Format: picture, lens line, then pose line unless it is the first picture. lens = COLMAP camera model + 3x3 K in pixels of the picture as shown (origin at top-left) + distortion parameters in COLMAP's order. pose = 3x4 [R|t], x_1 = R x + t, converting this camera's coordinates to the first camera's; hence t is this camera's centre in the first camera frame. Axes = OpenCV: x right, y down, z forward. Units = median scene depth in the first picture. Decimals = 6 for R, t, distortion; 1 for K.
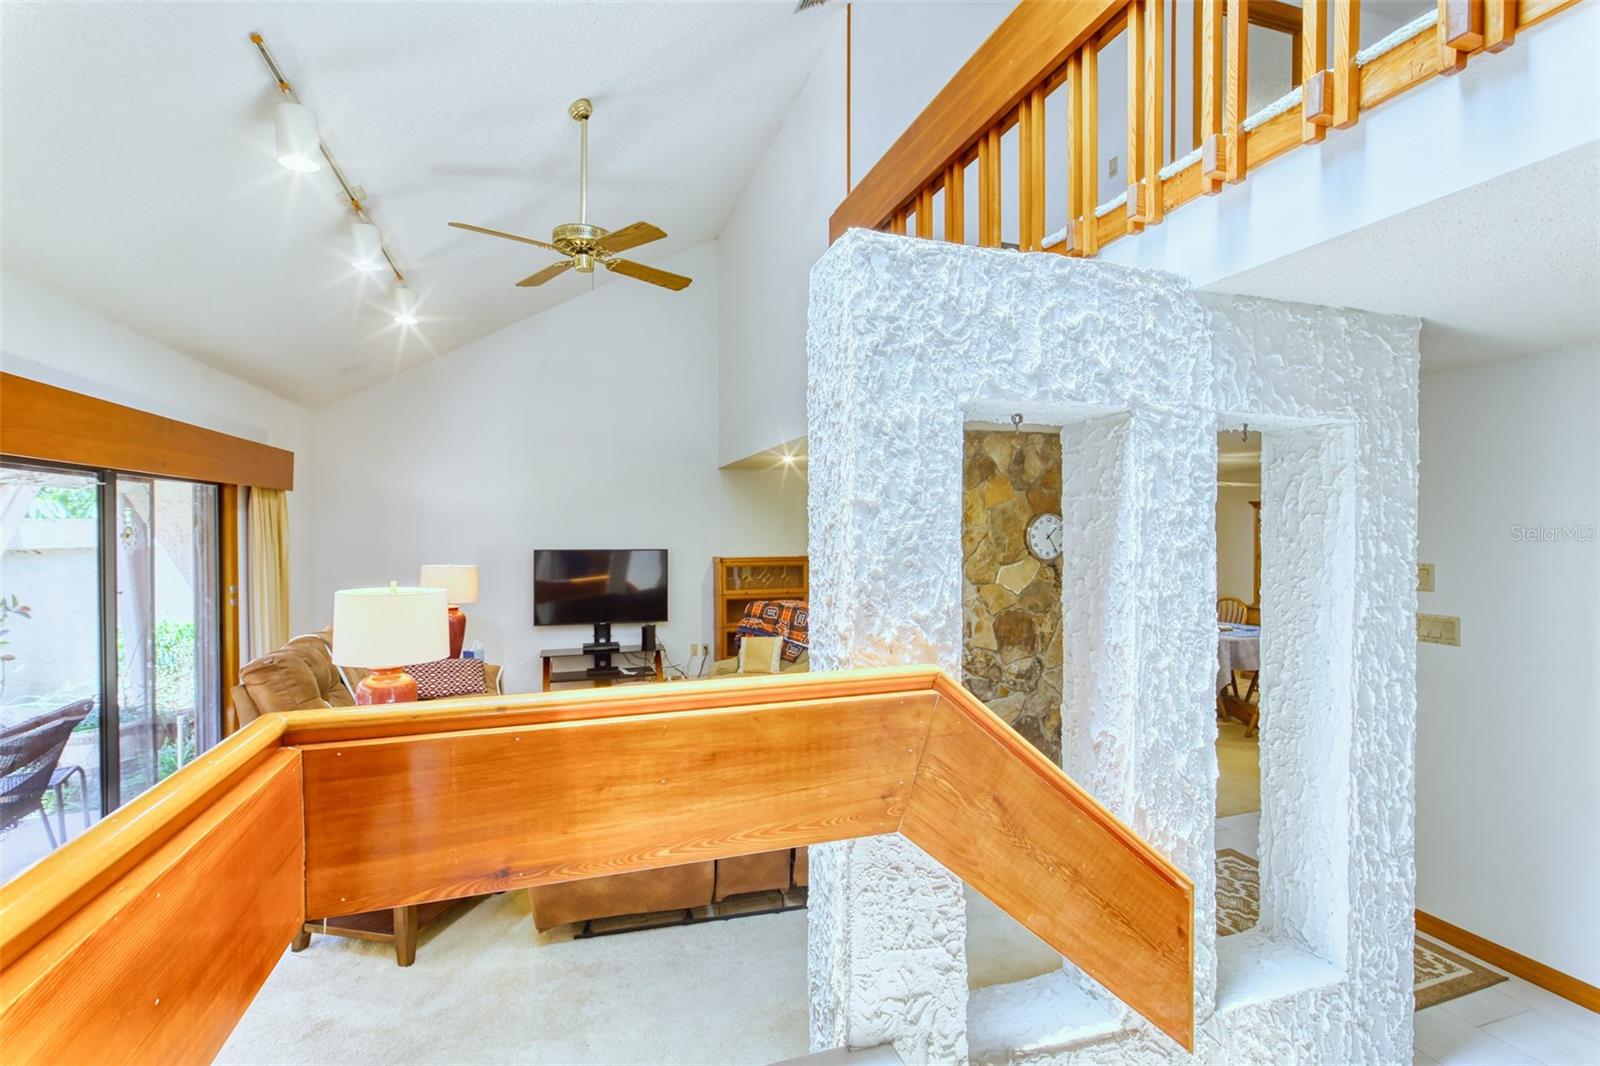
lens RADIAL K [[738.9, 0, 798.8], [0, 738.9, 533.7], [0, 0, 1]] dist [0.005543, -0.000899]
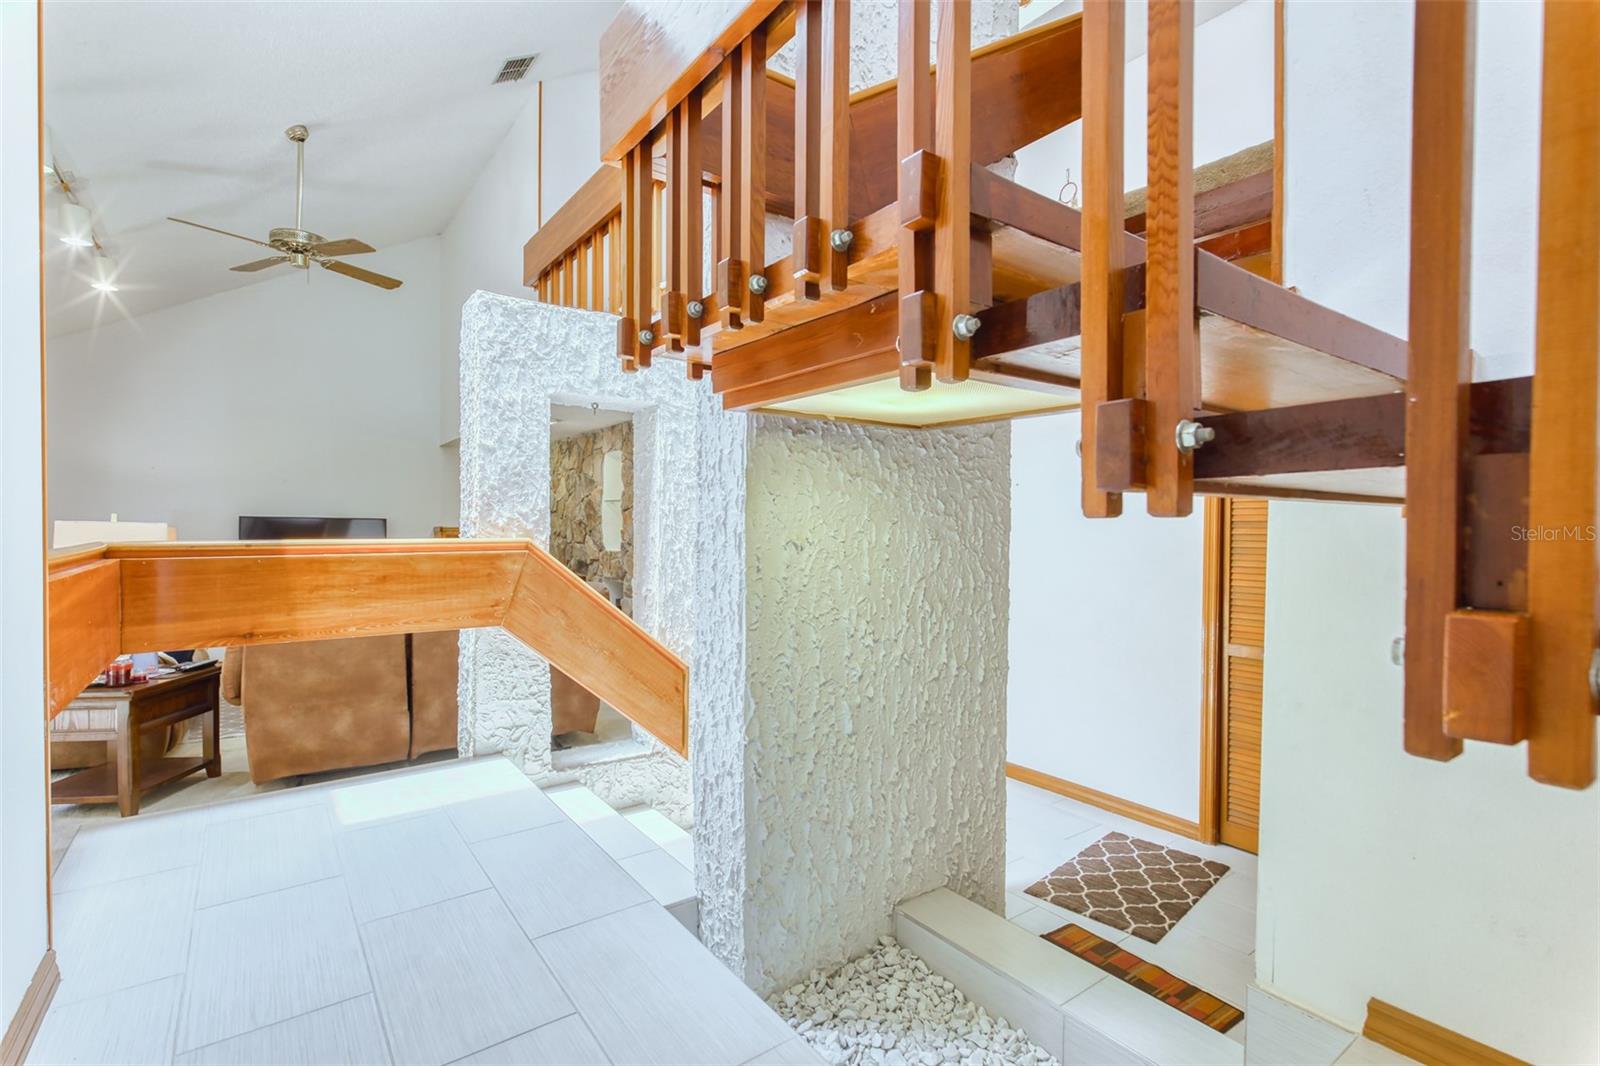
lens RADIAL K [[738.9, 0, 799.8], [0, 738.9, 534.5], [0, 0, 1]] dist [0.005543, -0.000899]
pose [[0.950071, 0.007606, 0.311941, 0.243172], [-0.008768, 0.999959, 0.002321, 0.154600], [-0.311911, -0.004940, 0.950098, -0.888498]]
